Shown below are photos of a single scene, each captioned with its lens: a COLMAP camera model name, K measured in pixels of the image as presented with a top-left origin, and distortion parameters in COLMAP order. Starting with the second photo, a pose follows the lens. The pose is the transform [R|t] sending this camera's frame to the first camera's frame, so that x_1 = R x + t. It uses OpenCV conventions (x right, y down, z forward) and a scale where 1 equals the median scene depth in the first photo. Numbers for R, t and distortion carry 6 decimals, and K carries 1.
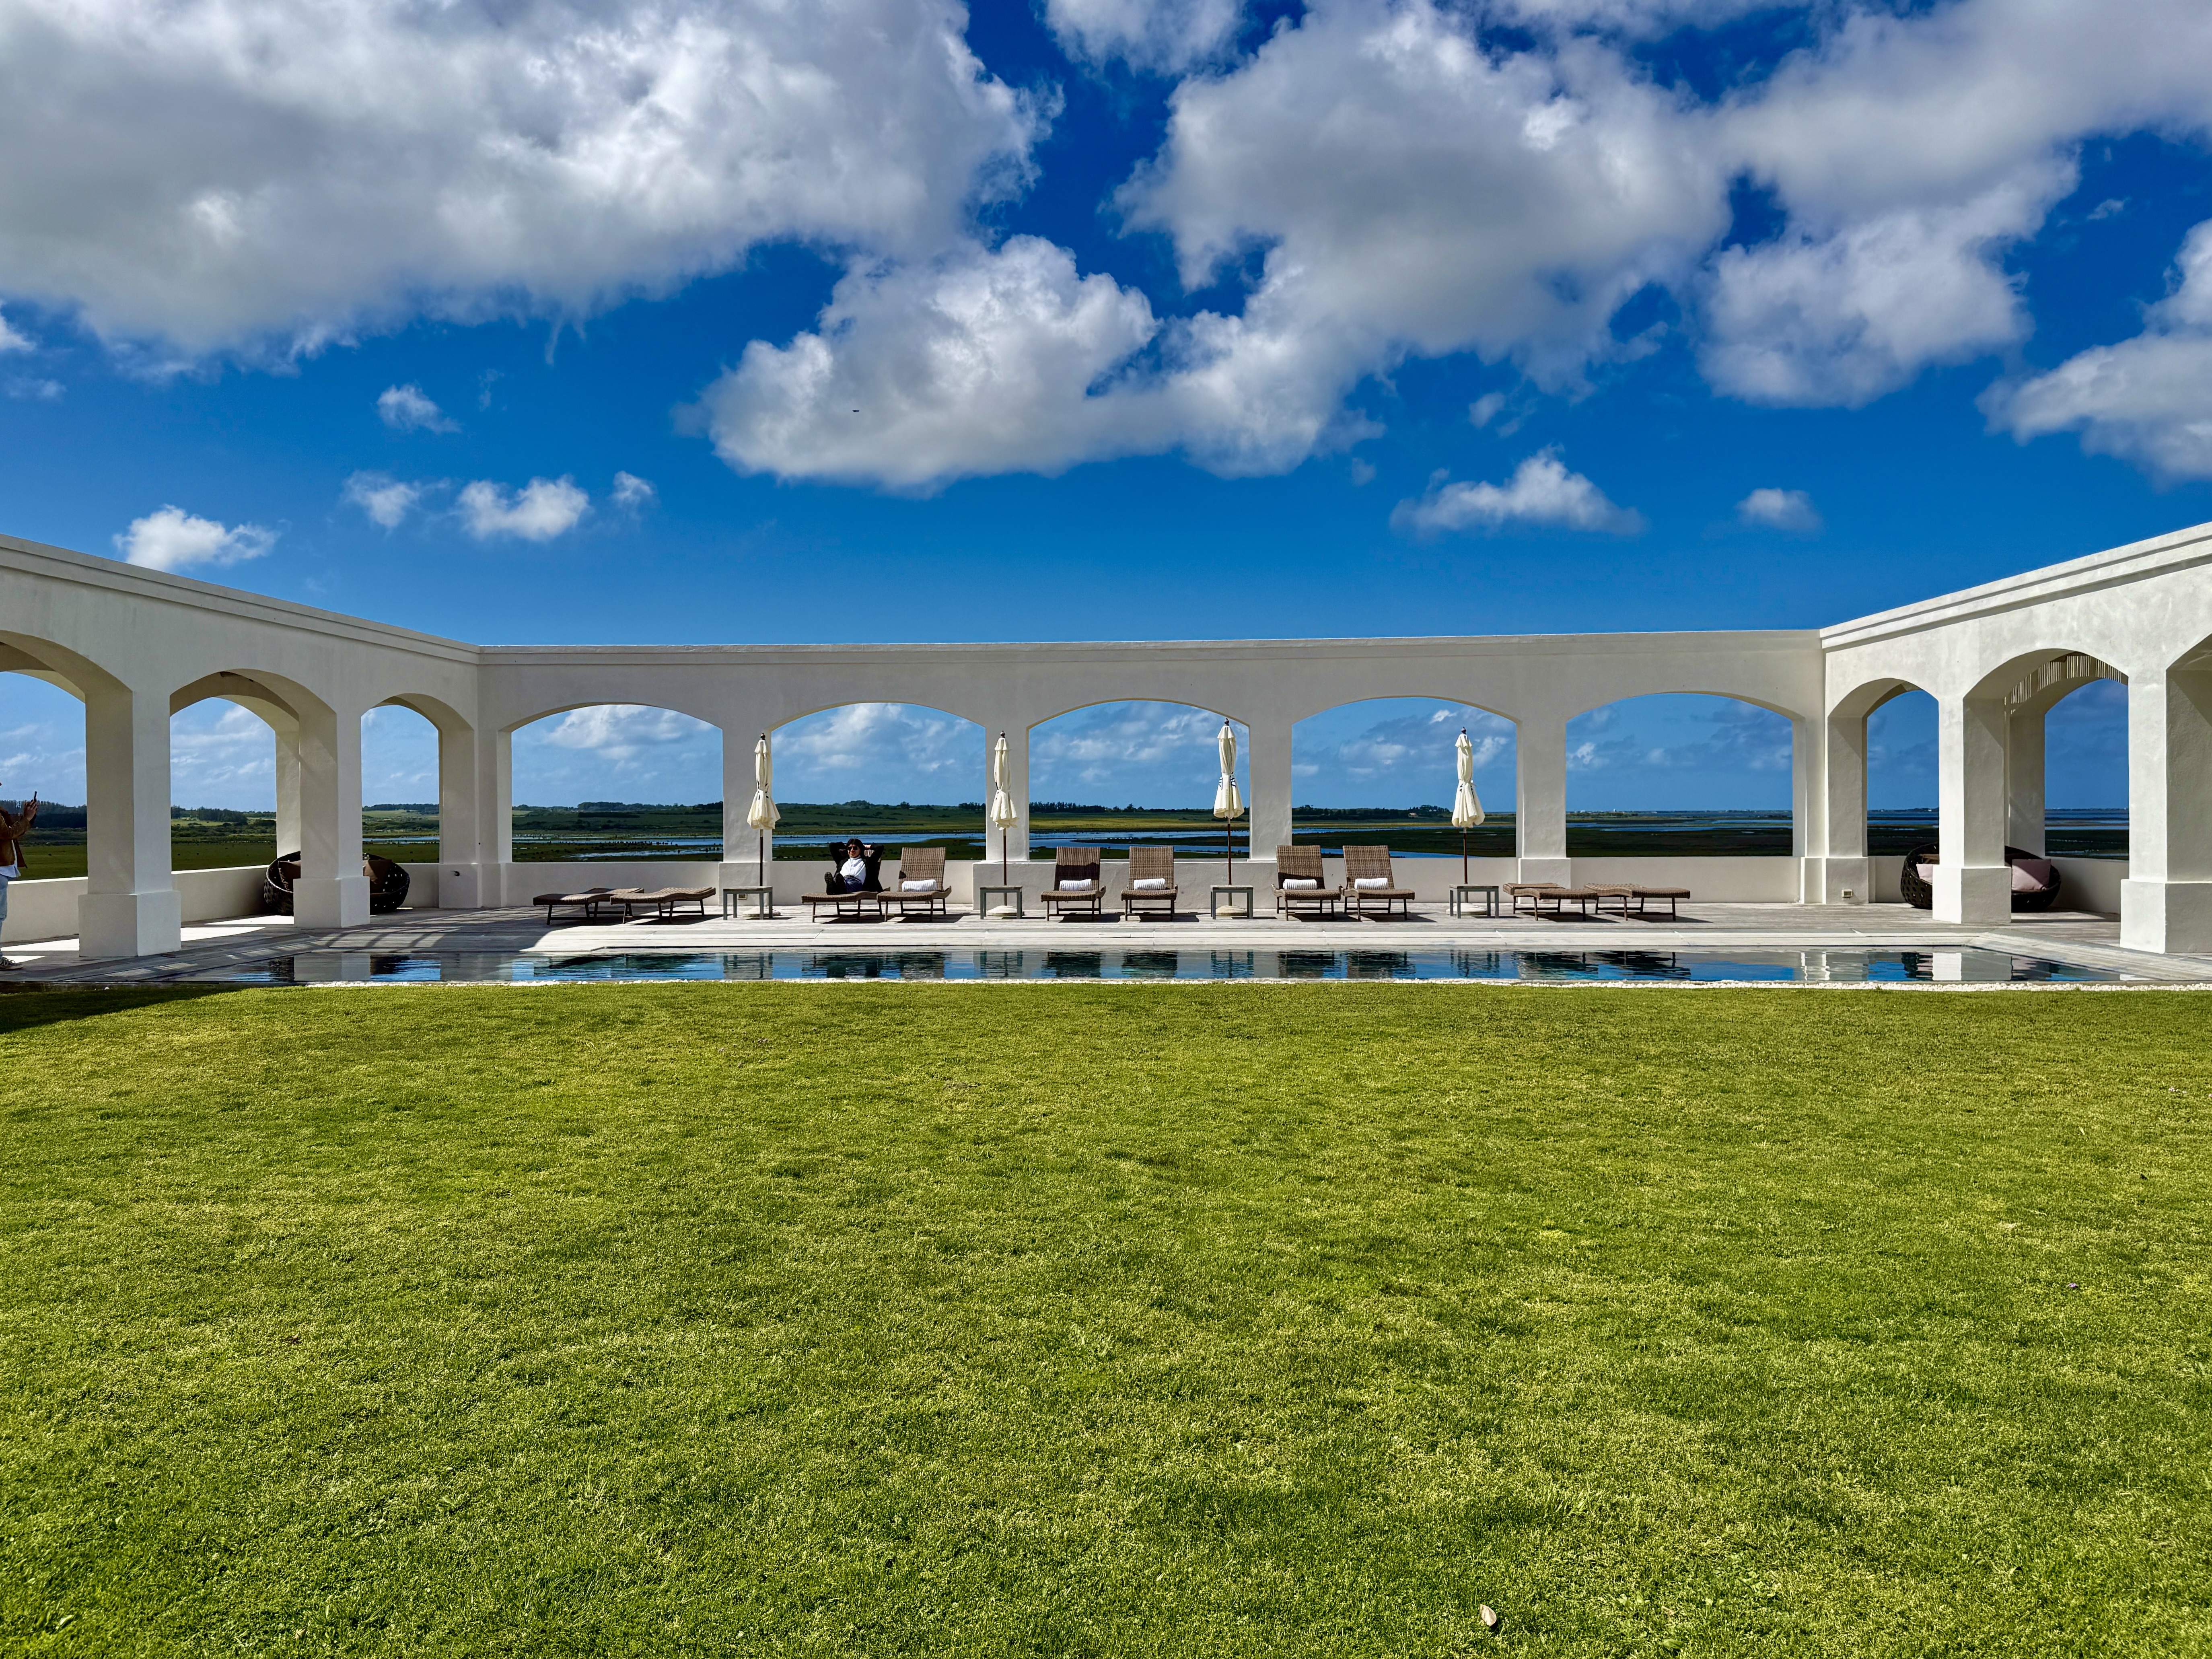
lens RADIAL K [[1547.1, 0, 1106.0], [0, 1547.1, 829.5], [0, 0, 1]] dist [0.001399, 0.000833]
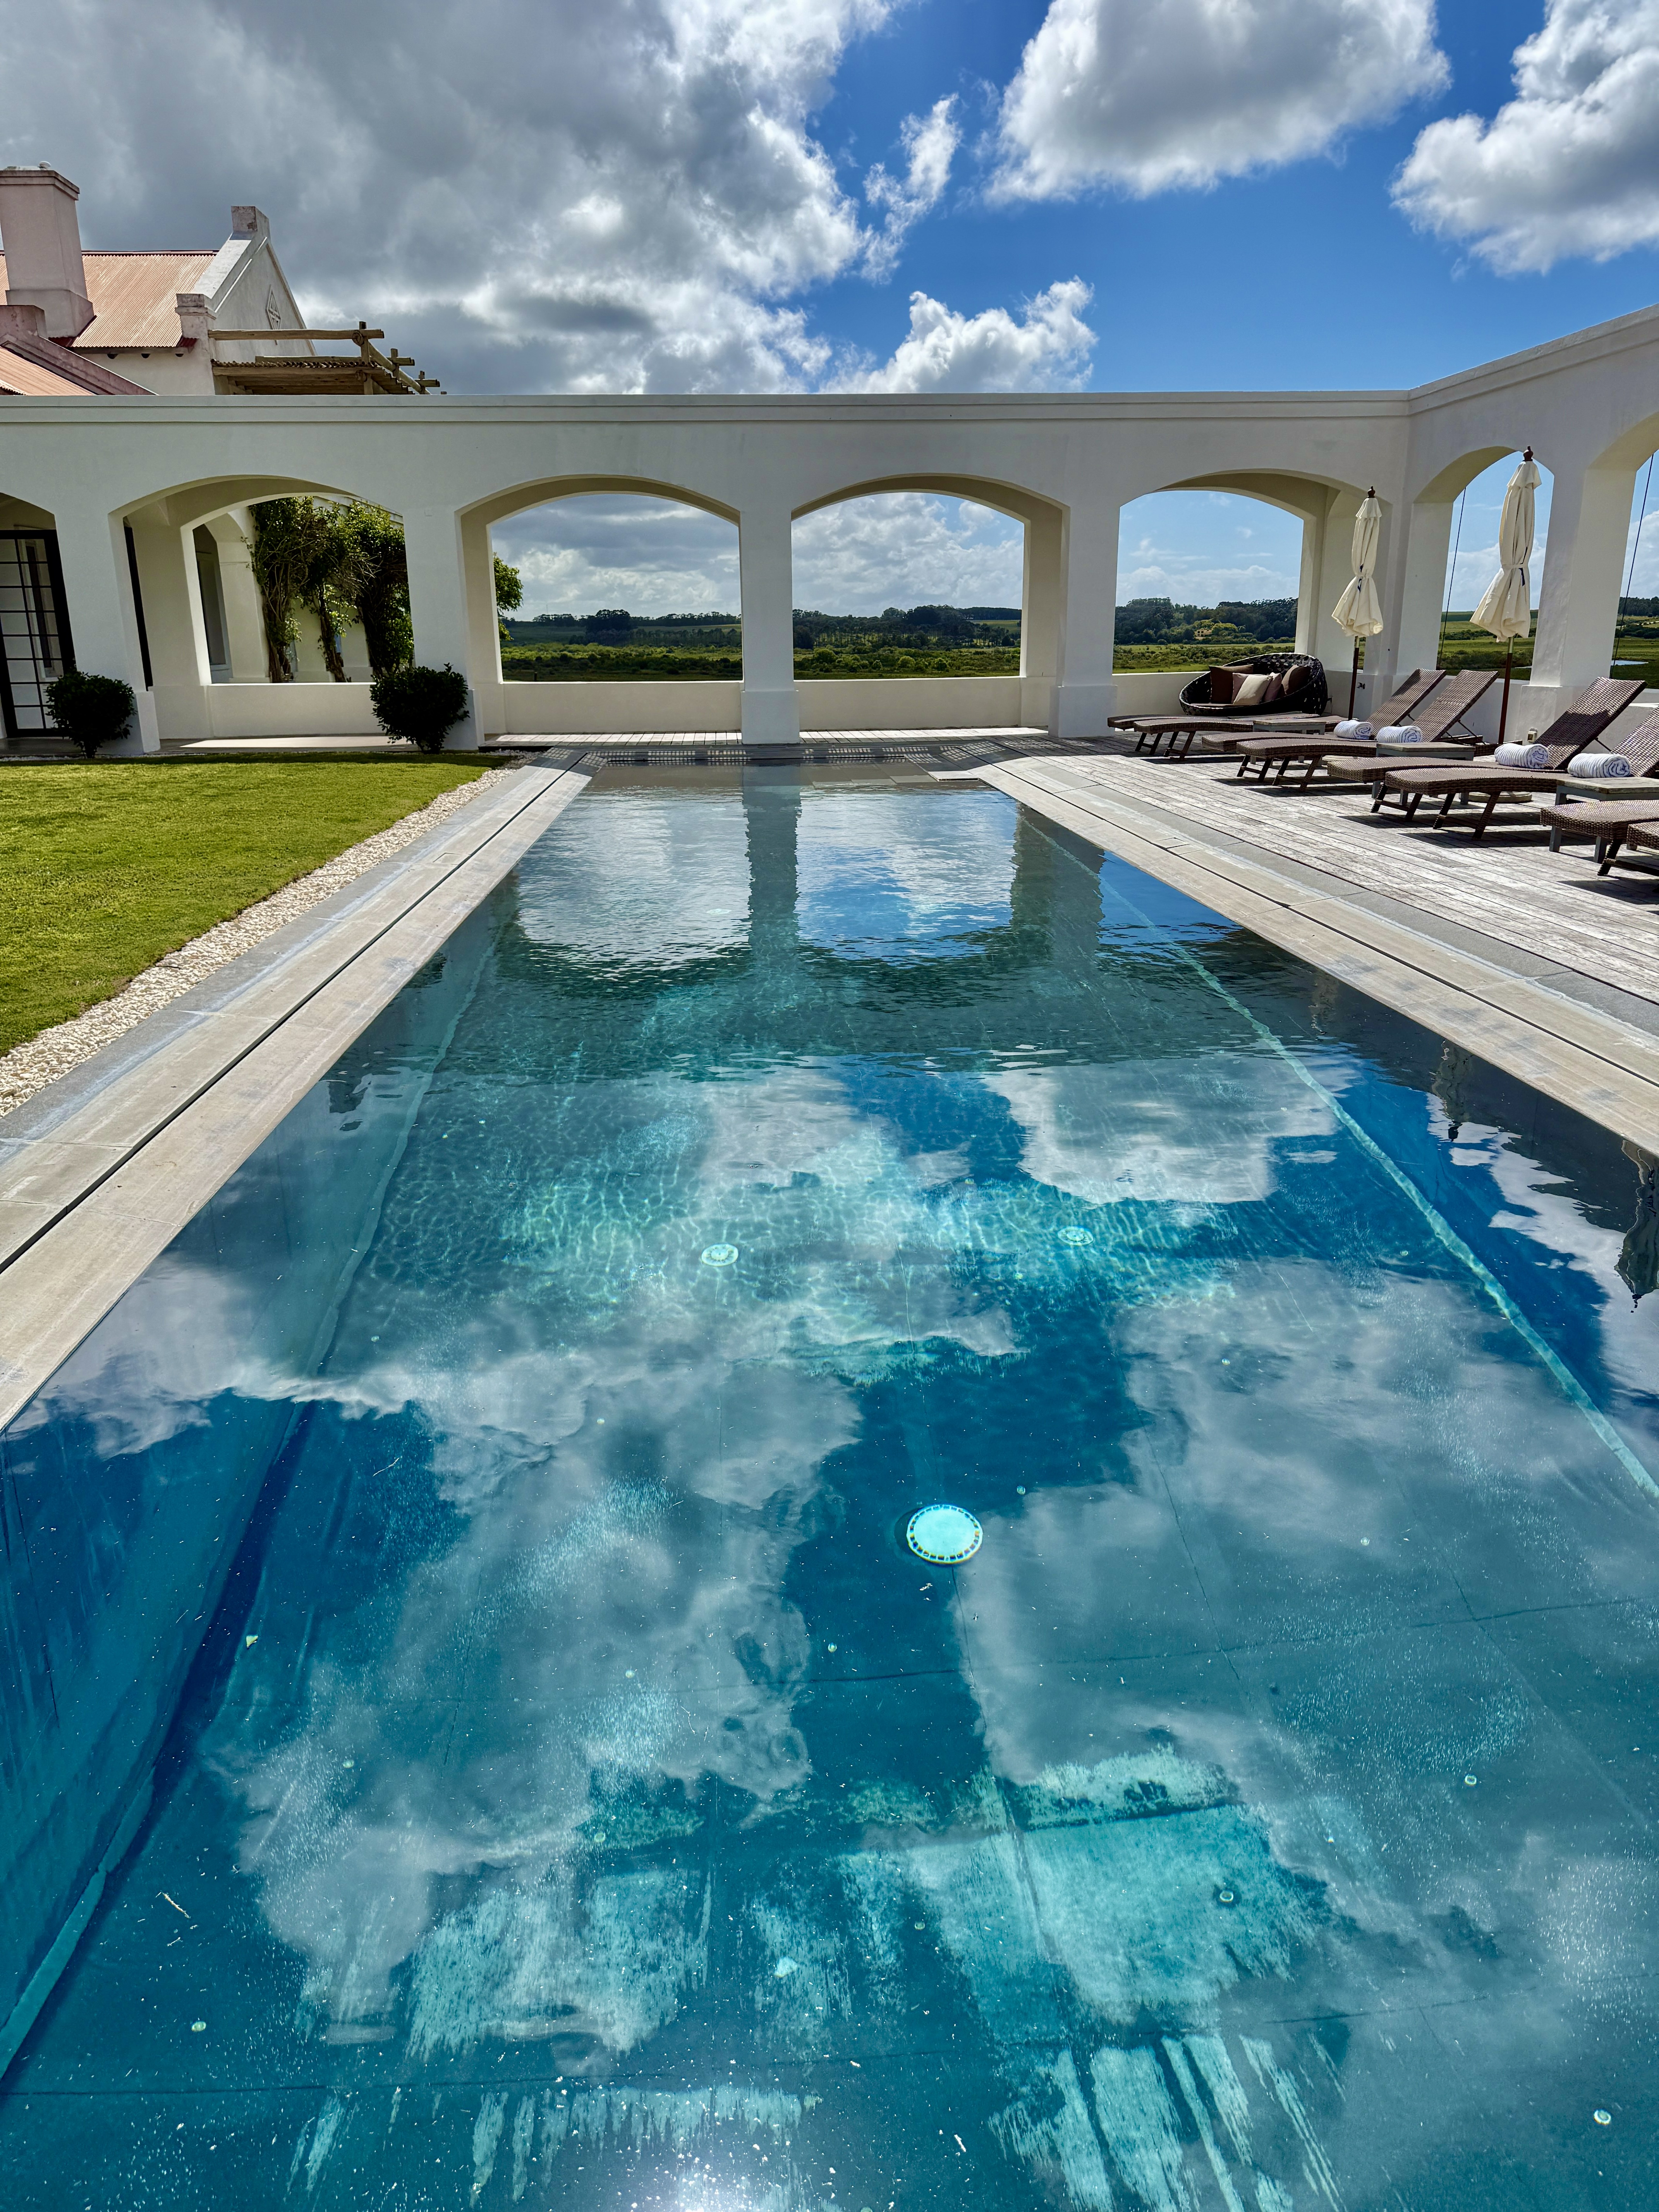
lens RADIAL K [[1547.1, 0, 829.5], [0, 1547.1, 1106.0], [0, 0, 1]] dist [0.001399, 0.000833]
pose [[0.076870, 0.305541, -0.949071, 0.528742], [-0.009737, 0.952072, 0.305719, -0.018205], [0.996994, -0.014260, 0.076161, 0.880260]]
